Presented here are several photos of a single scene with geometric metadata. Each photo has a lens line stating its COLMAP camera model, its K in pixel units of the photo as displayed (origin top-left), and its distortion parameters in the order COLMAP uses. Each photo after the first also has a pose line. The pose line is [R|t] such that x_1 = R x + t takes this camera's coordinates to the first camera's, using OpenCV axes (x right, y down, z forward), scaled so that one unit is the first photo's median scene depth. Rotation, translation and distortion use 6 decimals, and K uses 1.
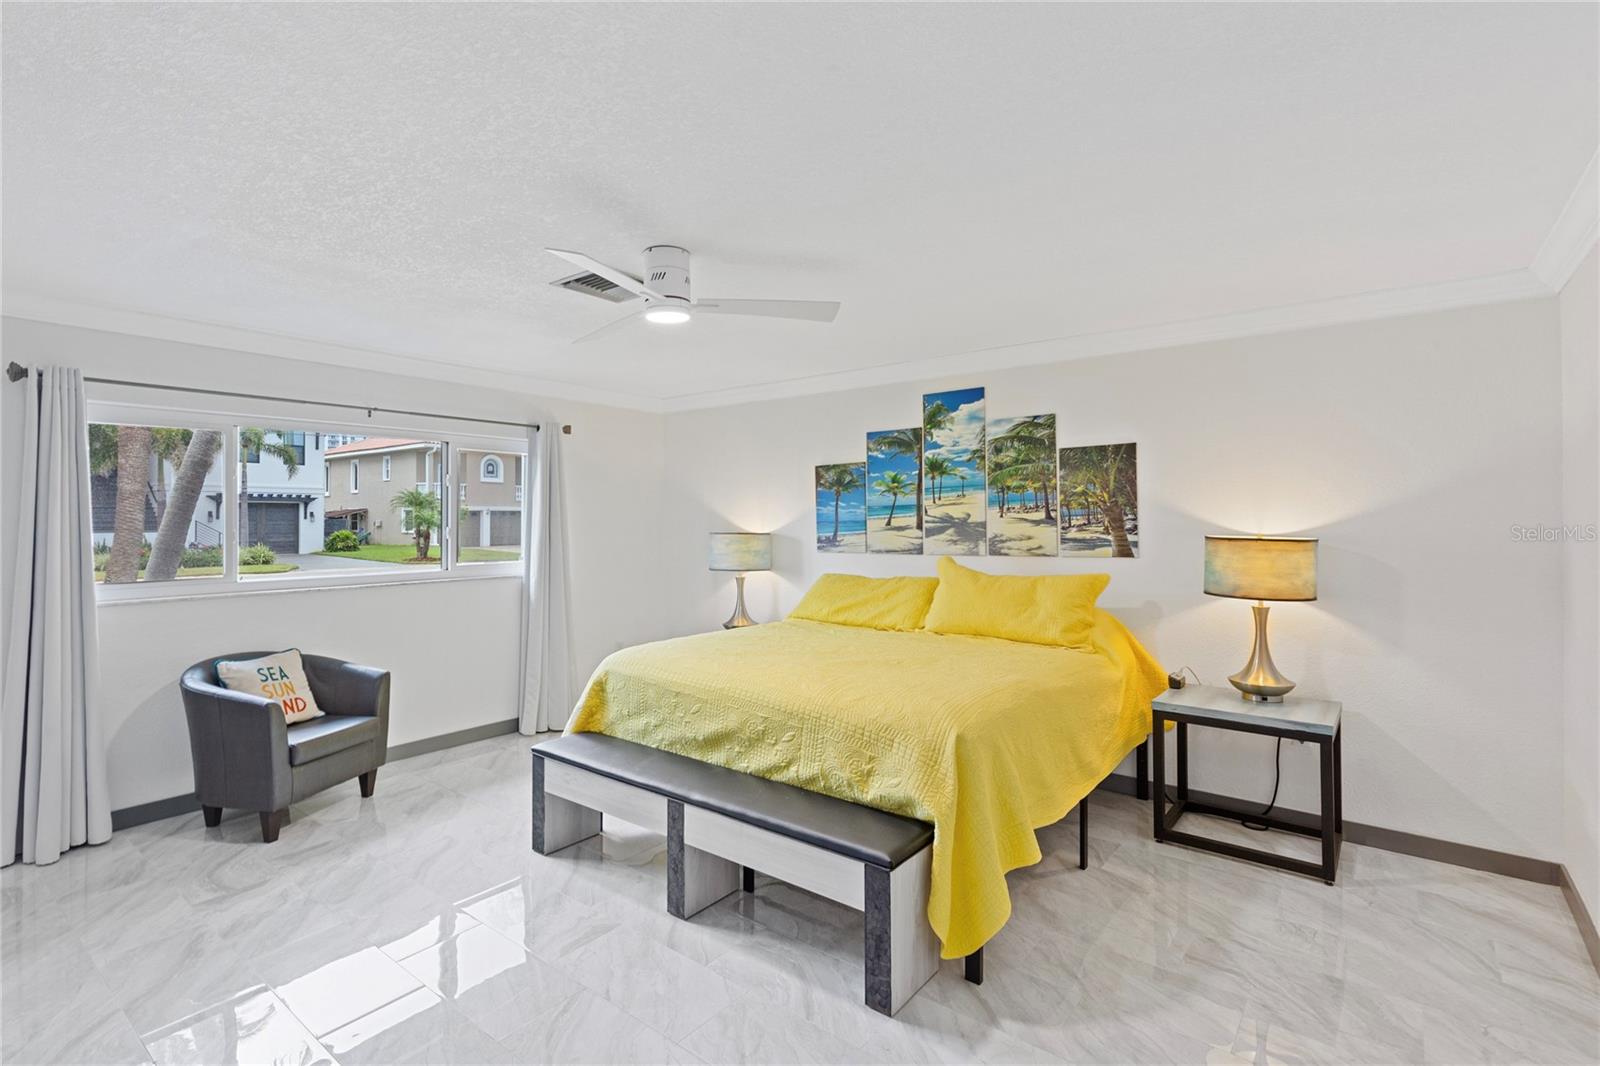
lens RADIAL K [[739.4, 0, 807.3], [0, 739.4, 520.2], [0, 0, 1]] dist [0.007958, -0.000440]
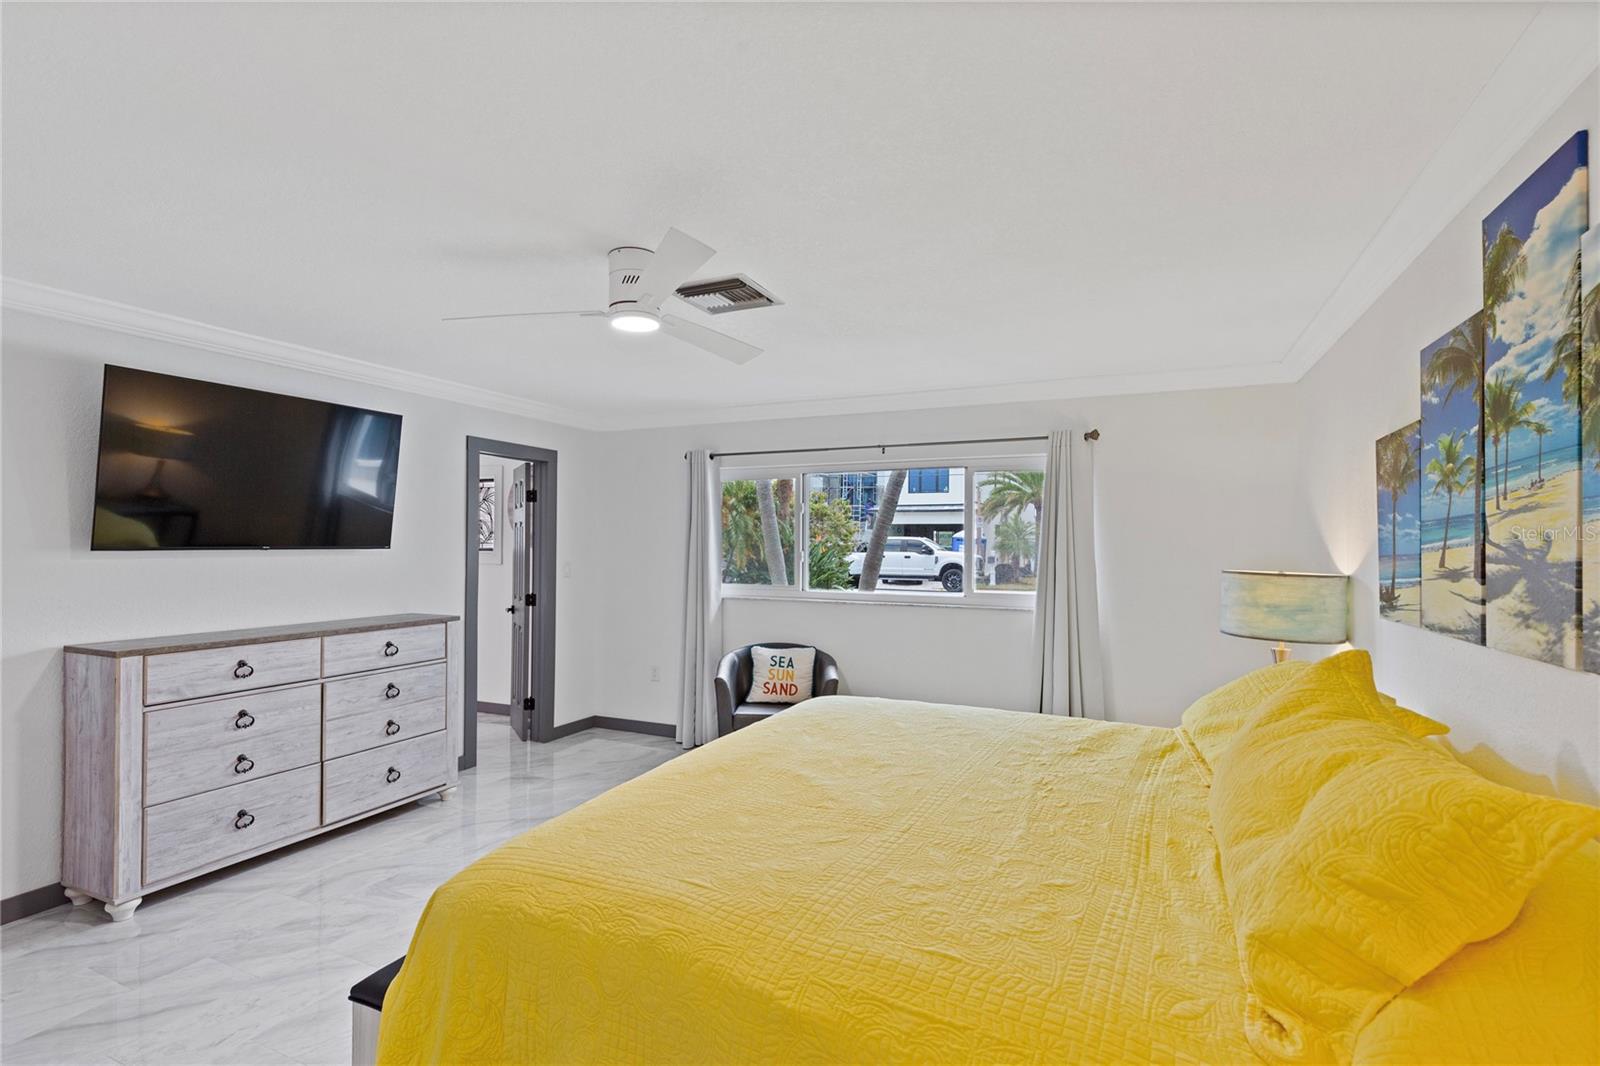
lens RADIAL K [[739.4, 0, 805.8], [0, 739.4, 538.0], [0, 0, 1]] dist [0.007958, -0.000440]
pose [[0.239216, -0.003473, -0.970960, 0.438788], [-0.008967, 0.999943, -0.005786, -0.003237], [0.970925, 0.010091, 0.239171, 0.574518]]
